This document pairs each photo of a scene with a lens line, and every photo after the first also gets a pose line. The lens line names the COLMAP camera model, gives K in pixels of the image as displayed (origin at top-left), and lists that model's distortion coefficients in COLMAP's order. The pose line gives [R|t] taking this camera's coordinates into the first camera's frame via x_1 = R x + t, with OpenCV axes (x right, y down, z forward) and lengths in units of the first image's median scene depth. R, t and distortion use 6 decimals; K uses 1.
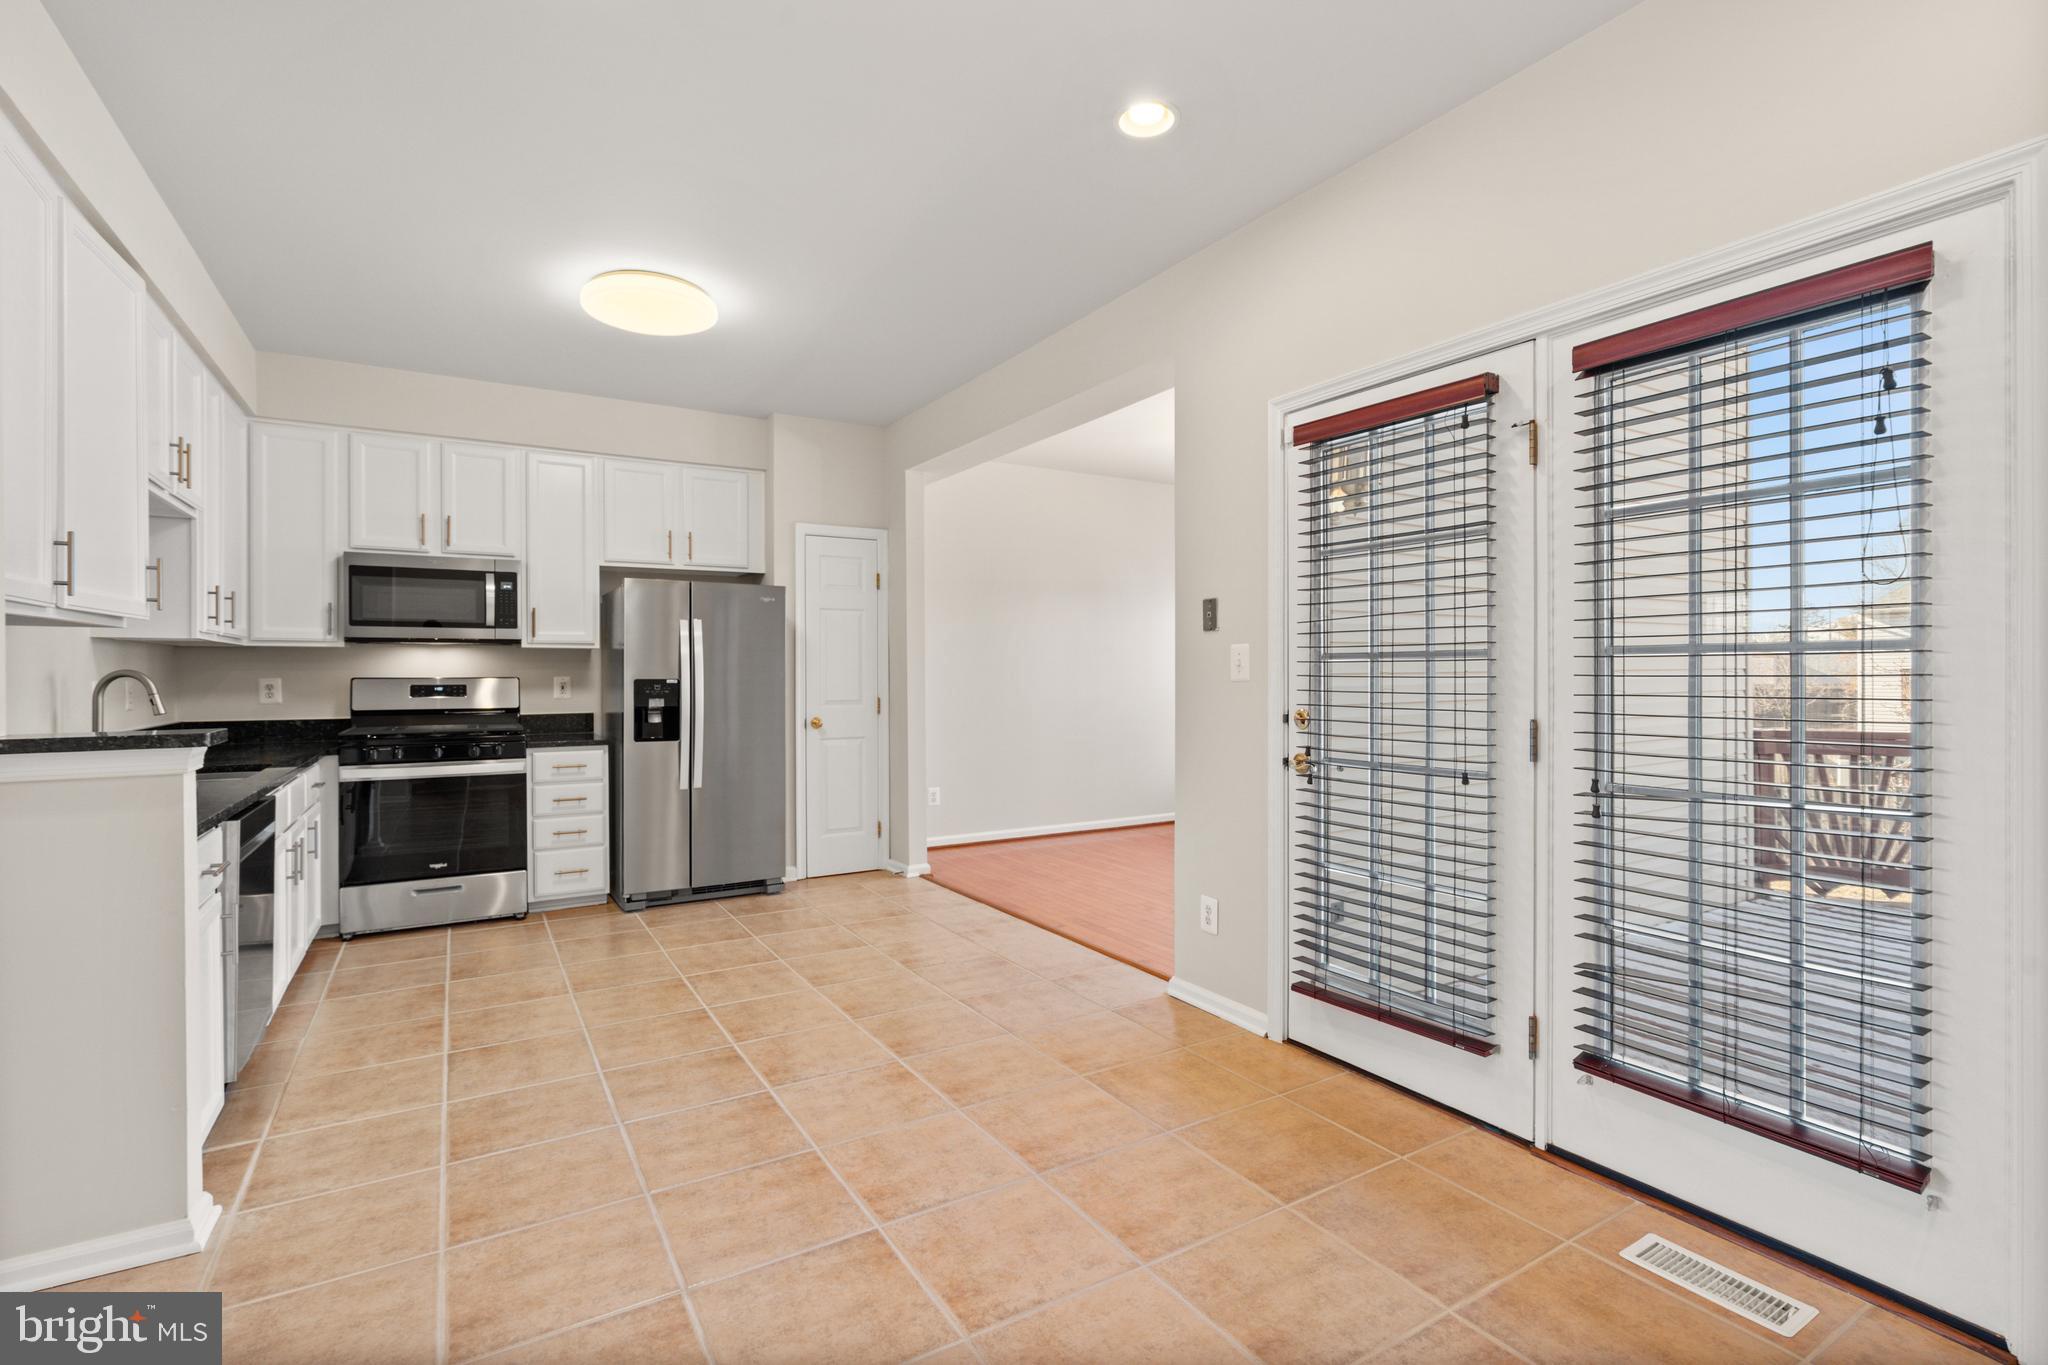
lens RADIAL K [[941.9, 0, 1024.4], [0, 941.9, 676.2], [0, 0, 1]] dist [-0.002543, 0.000377]
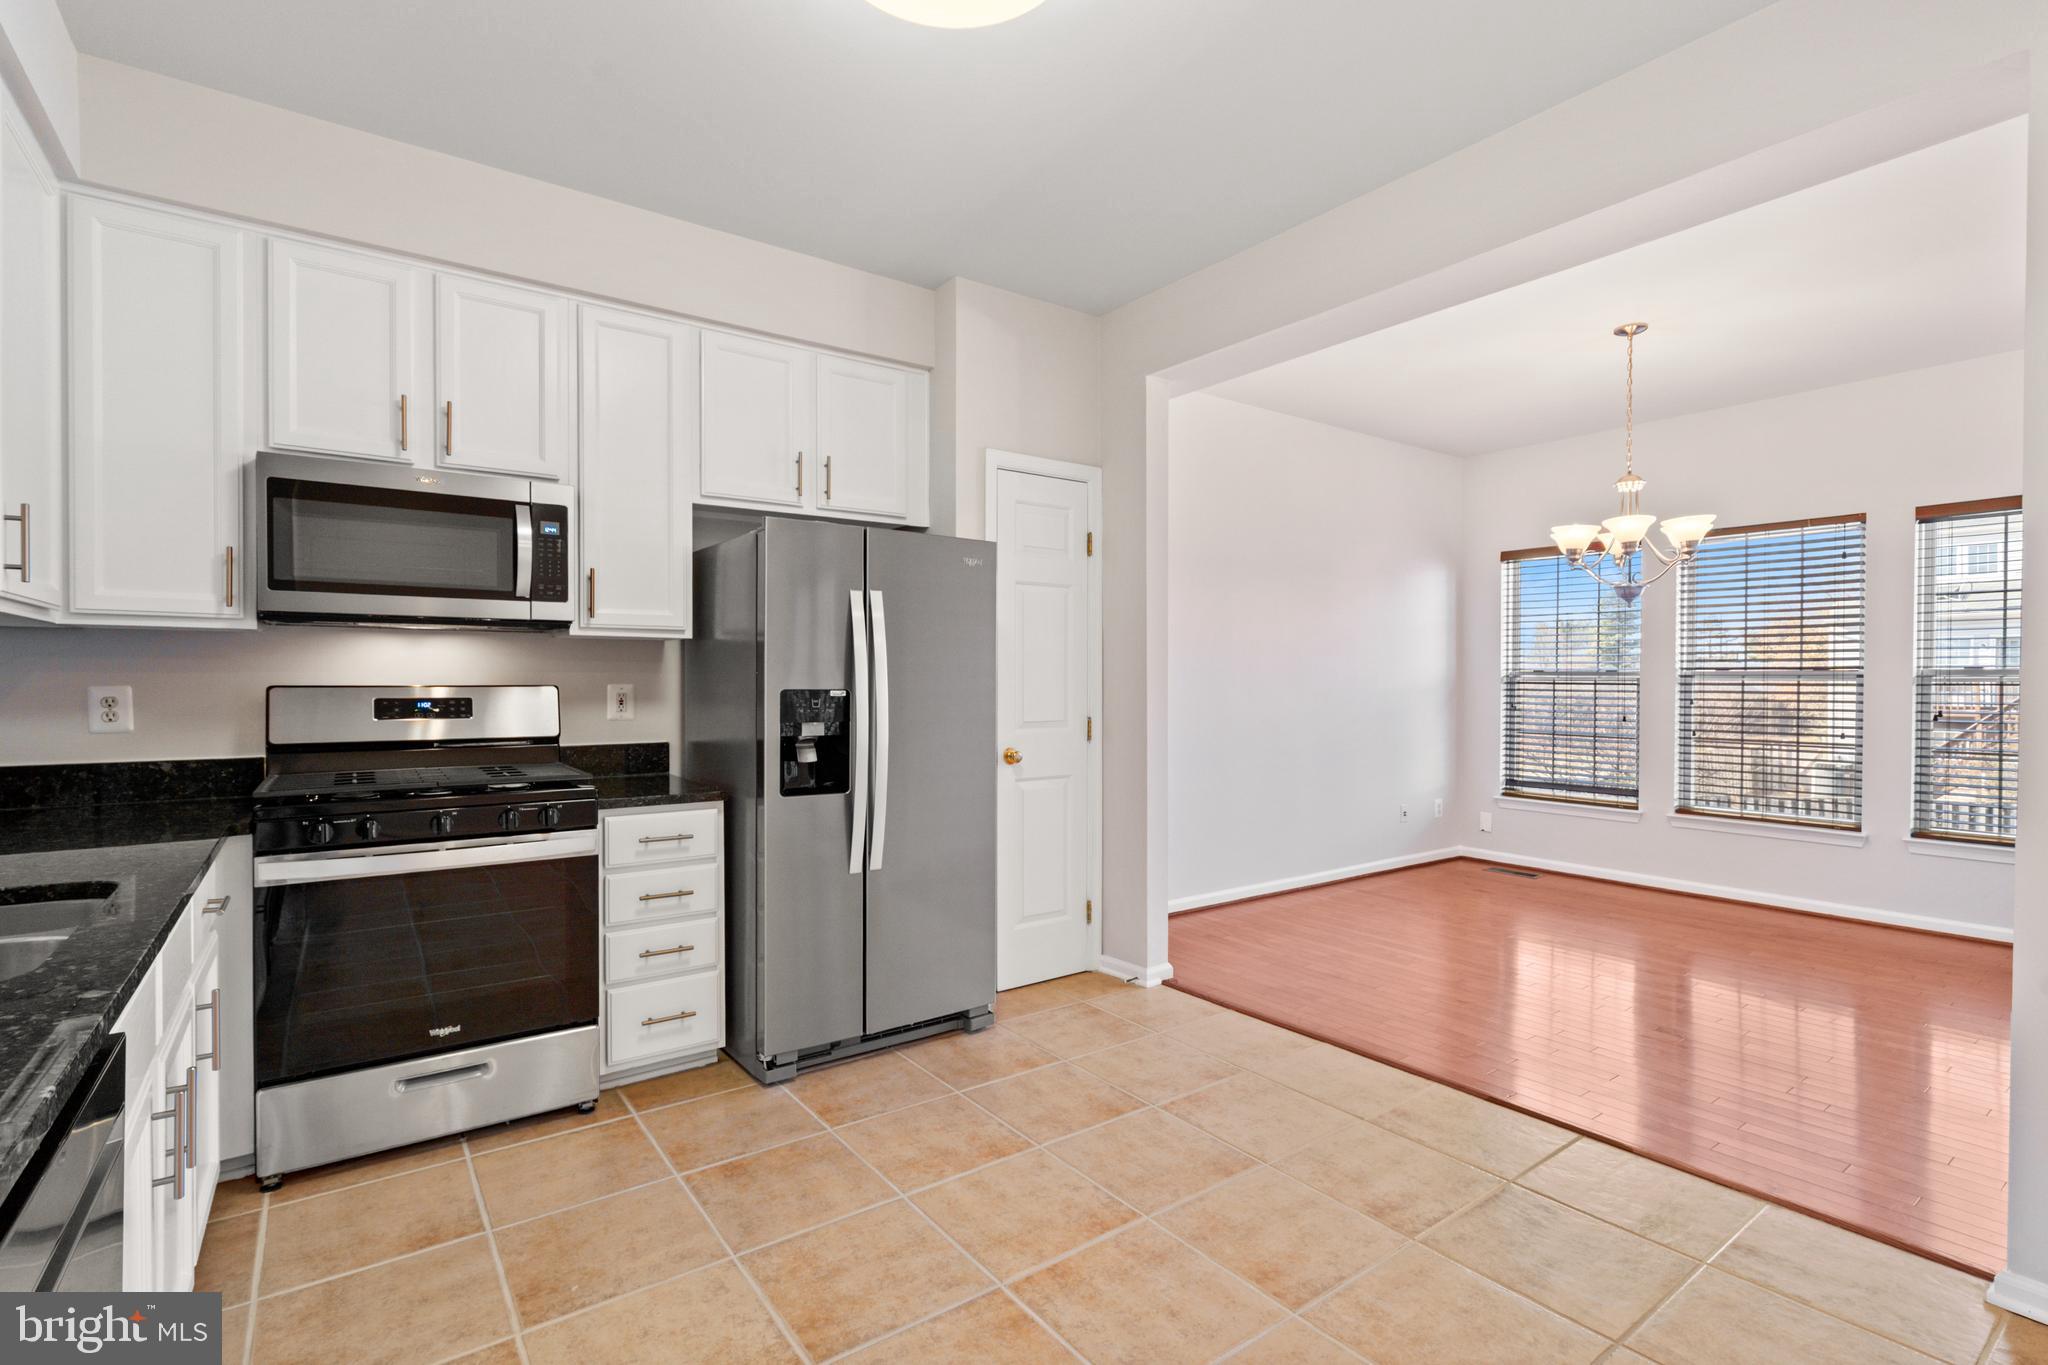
lens RADIAL K [[955.2, 0, 1028.9], [0, 955.2, 691.2], [0, 0, 1]] dist [-0.001148, -0.000527]
pose [[0.996145, 0.002457, 0.087689, -0.350384], [-0.003063, 0.999972, 0.006772, -0.000148], [-0.087670, -0.007014, 0.996125, 0.440568]]
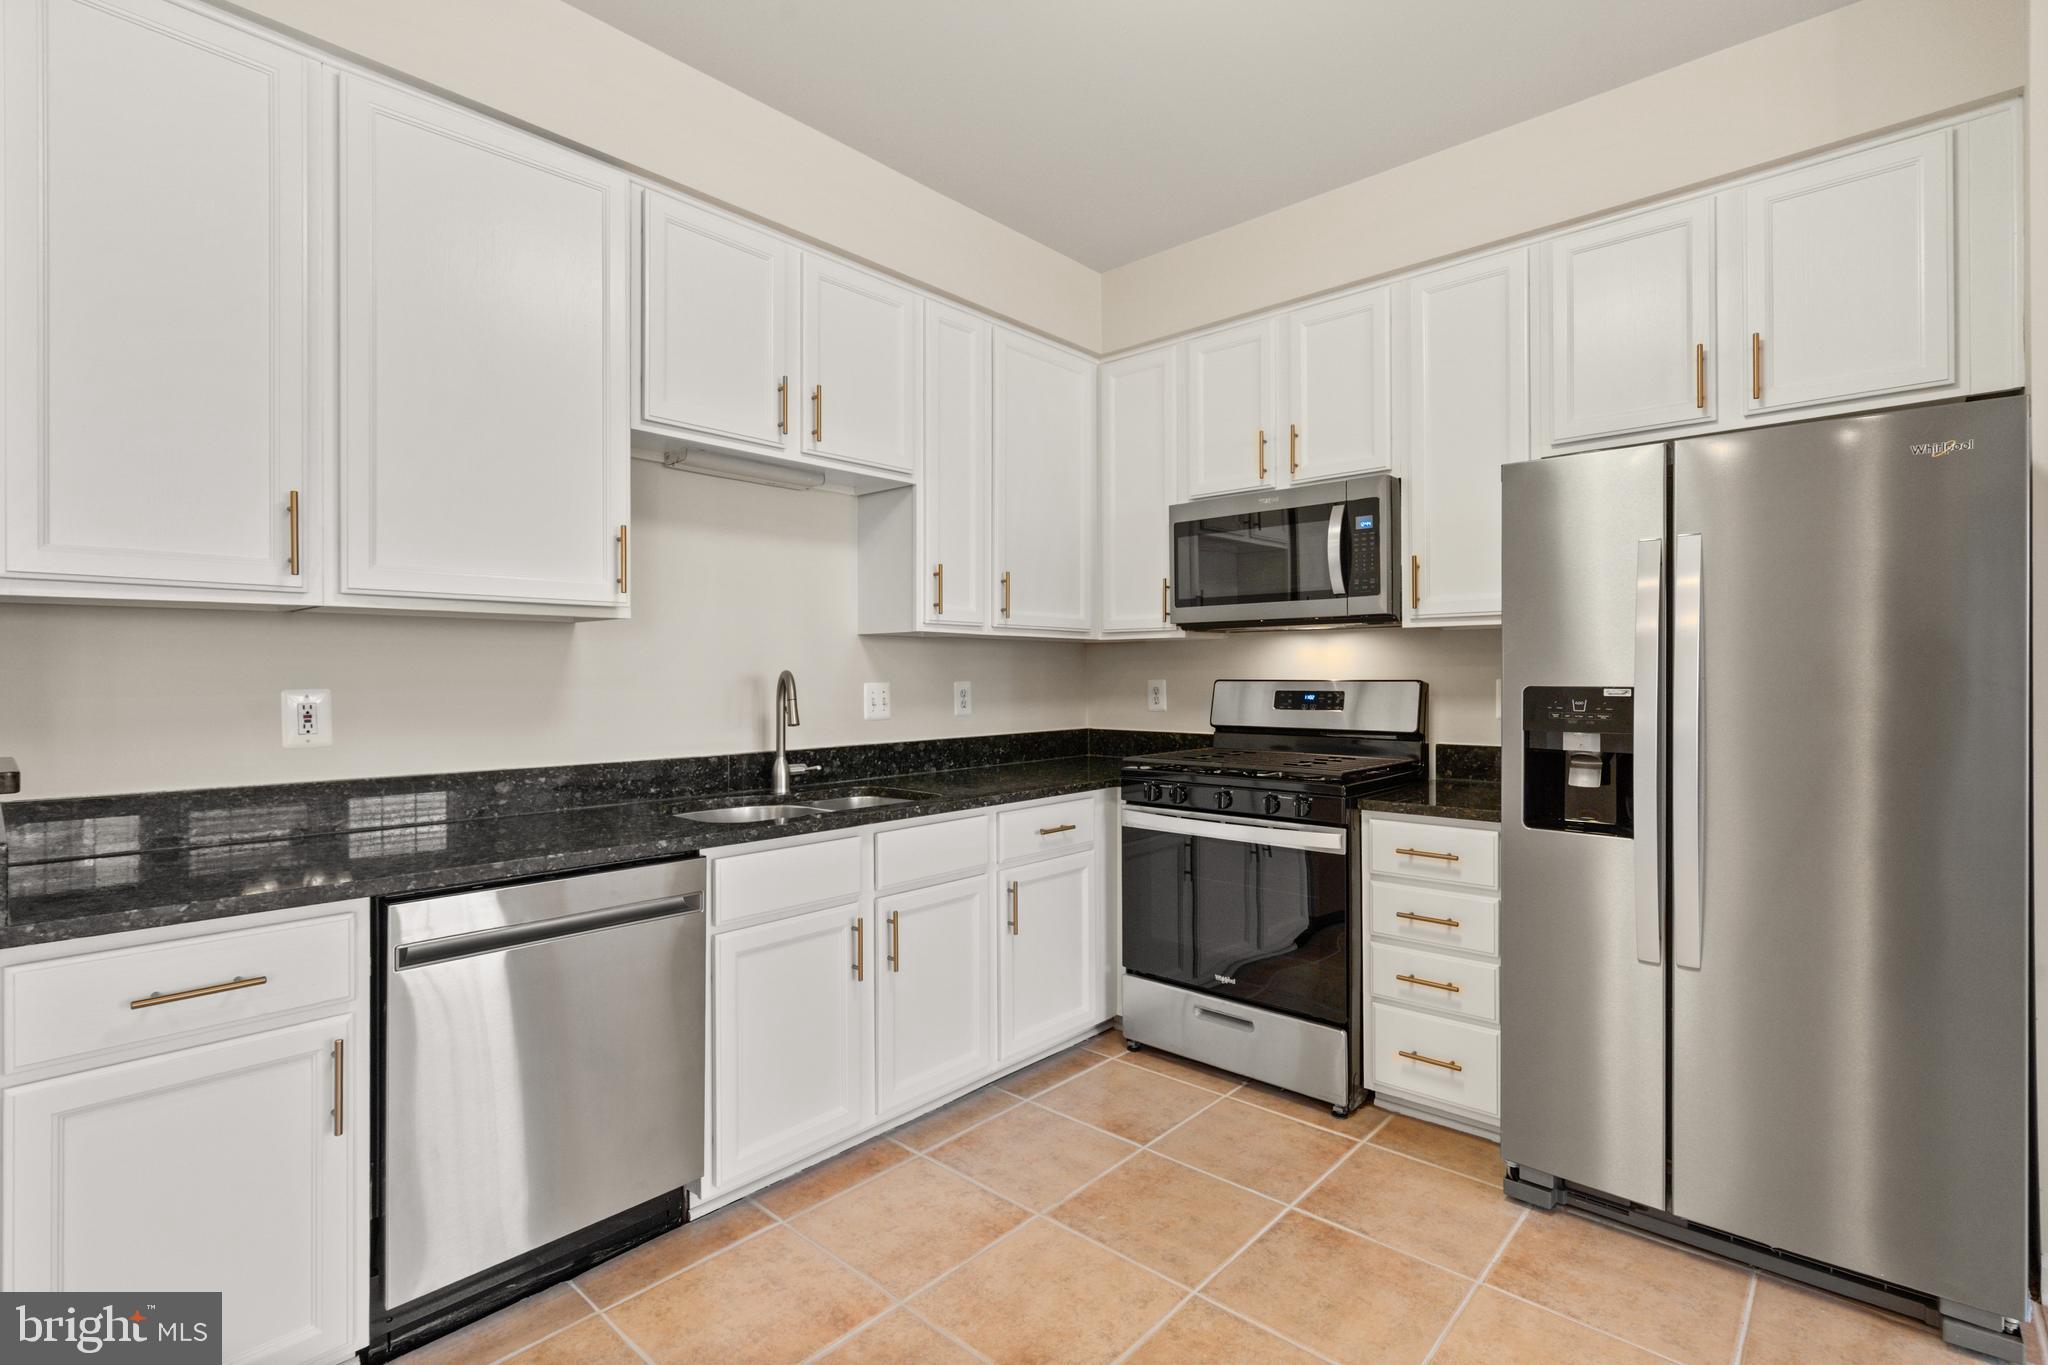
lens RADIAL K [[950.5, 0, 1020.9], [0, 950.5, 677.8], [0, 0, 1]] dist [0.000439, 0.000323]
pose [[0.283429, 0.003611, -0.958986, -0.055812], [-0.000994, 0.999993, 0.003472, -0.002263], [0.958993, -0.000031, 0.283431, 0.720680]]
